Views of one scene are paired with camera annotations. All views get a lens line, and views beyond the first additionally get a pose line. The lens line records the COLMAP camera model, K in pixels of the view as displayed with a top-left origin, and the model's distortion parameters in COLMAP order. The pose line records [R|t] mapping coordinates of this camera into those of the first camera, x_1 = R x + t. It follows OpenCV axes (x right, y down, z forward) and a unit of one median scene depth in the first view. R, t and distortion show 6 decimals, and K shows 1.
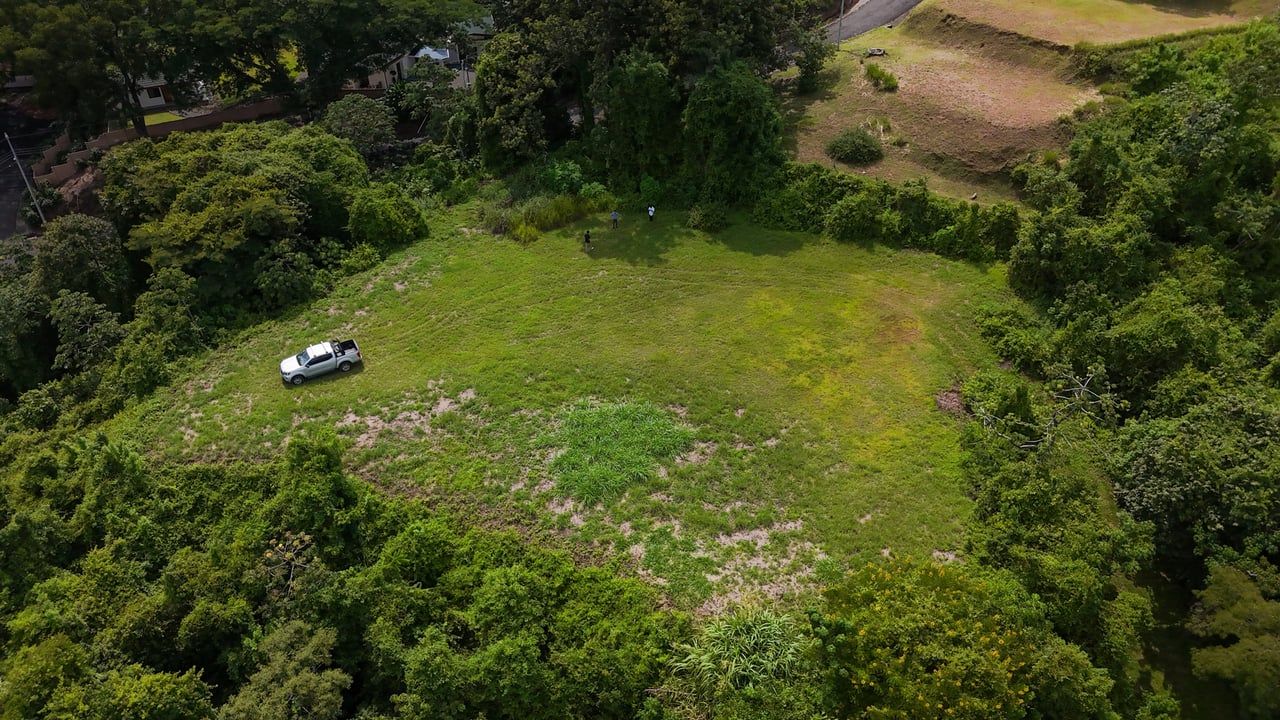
lens RADIAL K [[948.6, 0, 640.0], [0, 948.6, 360.0], [0, 0, 1]] dist [0.079442, -0.082165]
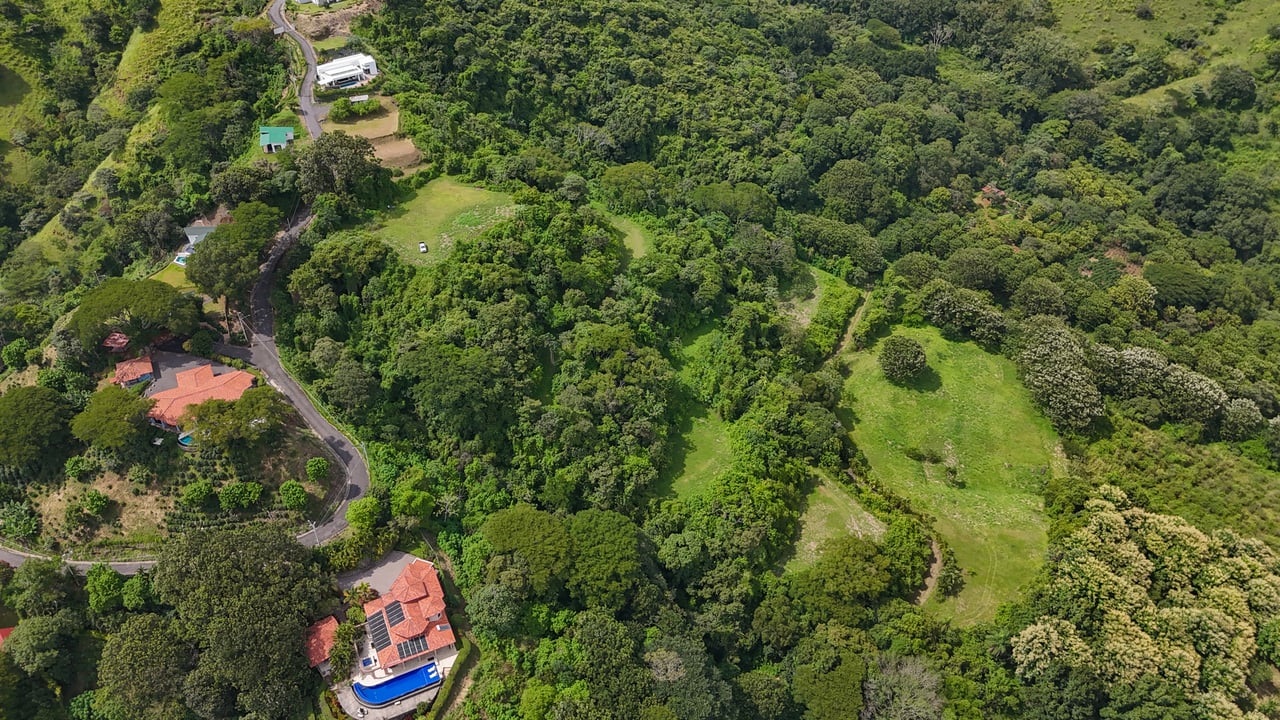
lens RADIAL K [[948.6, 0, 640.0], [0, 948.6, 360.0], [0, 0, 1]] dist [0.079442, -0.082165]
pose [[0.183307, -0.592789, 0.784219, -3.564115], [0.597408, 0.700706, 0.390020, -0.690320], [-0.780706, 0.397005, 0.482581, -1.616897]]
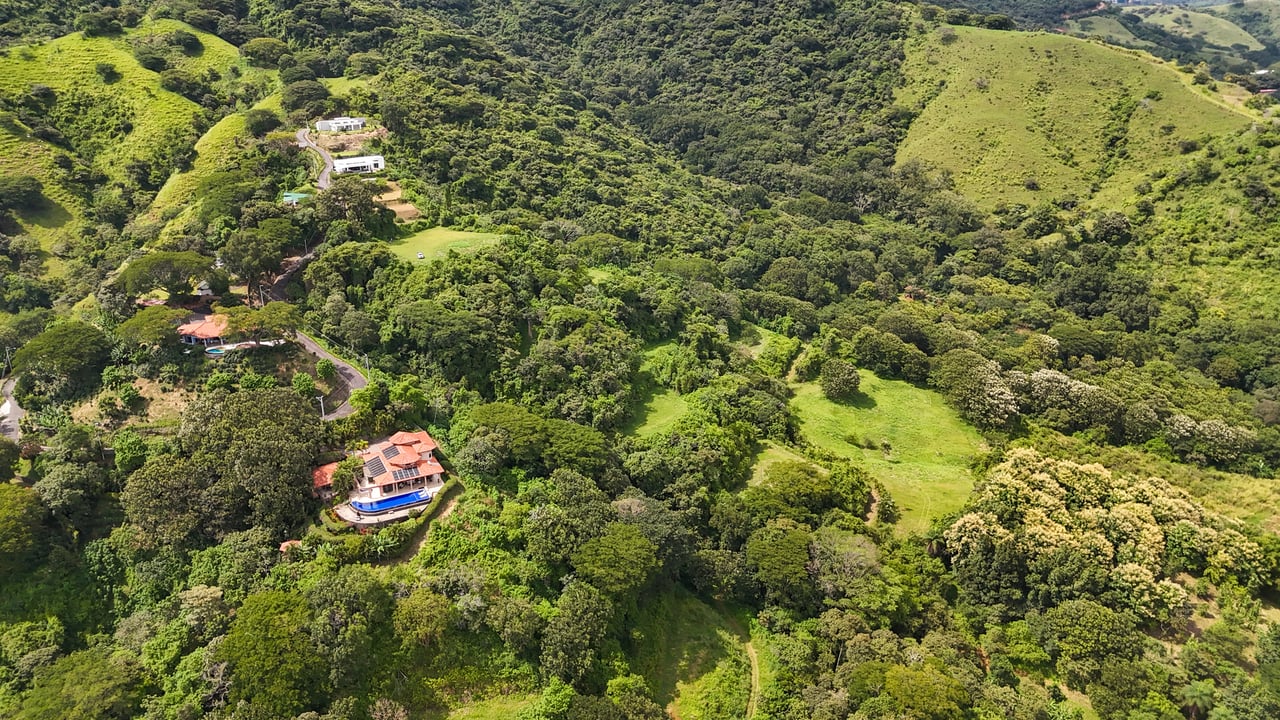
lens RADIAL K [[948.6, 0, 640.0], [0, 948.6, 360.0], [0, 0, 1]] dist [0.079442, -0.082165]
pose [[0.150280, -0.332983, 0.930880, -4.704903], [0.601104, 0.778318, 0.181369, 0.199812], [-0.784914, 0.532299, 0.317123, -1.226487]]
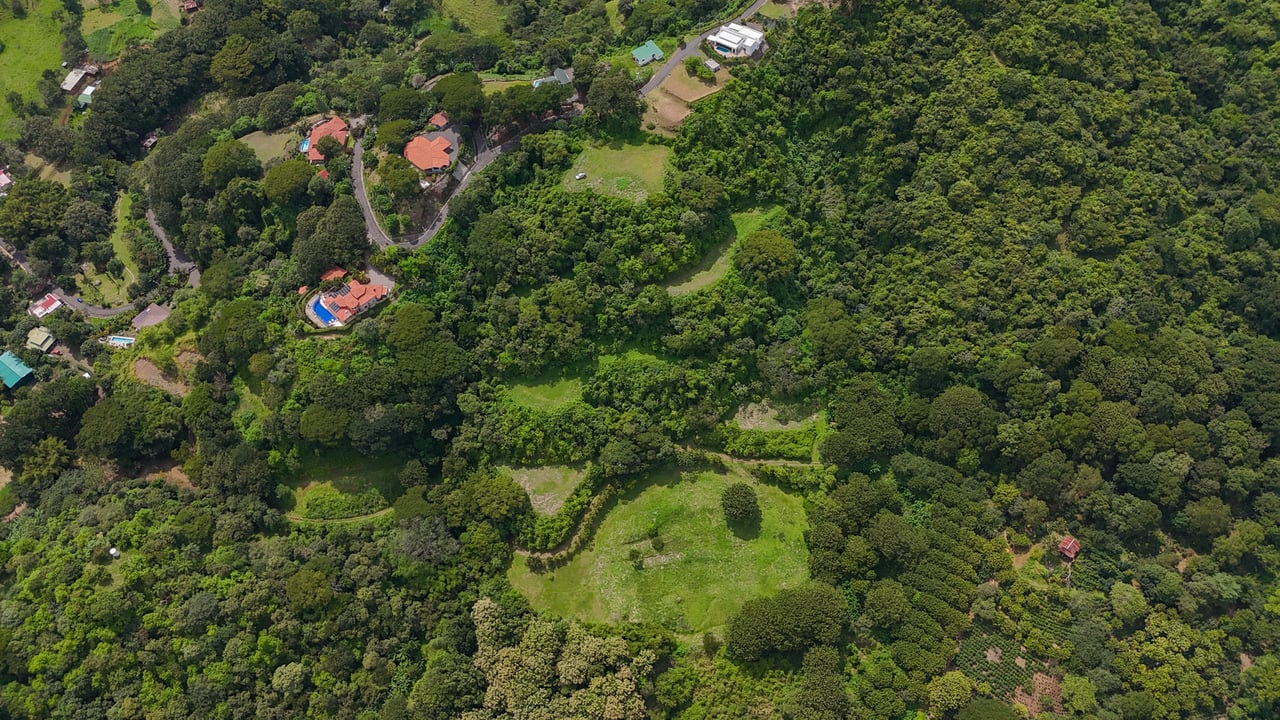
lens RADIAL K [[948.6, 0, 640.0], [0, 948.6, 360.0], [0, 0, 1]] dist [0.079442, -0.082165]
pose [[0.986944, -0.139271, 0.080906, -0.579171], [0.103188, 0.932427, 0.346311, -1.007402], [-0.123670, -0.333441, 0.934625, -5.509835]]
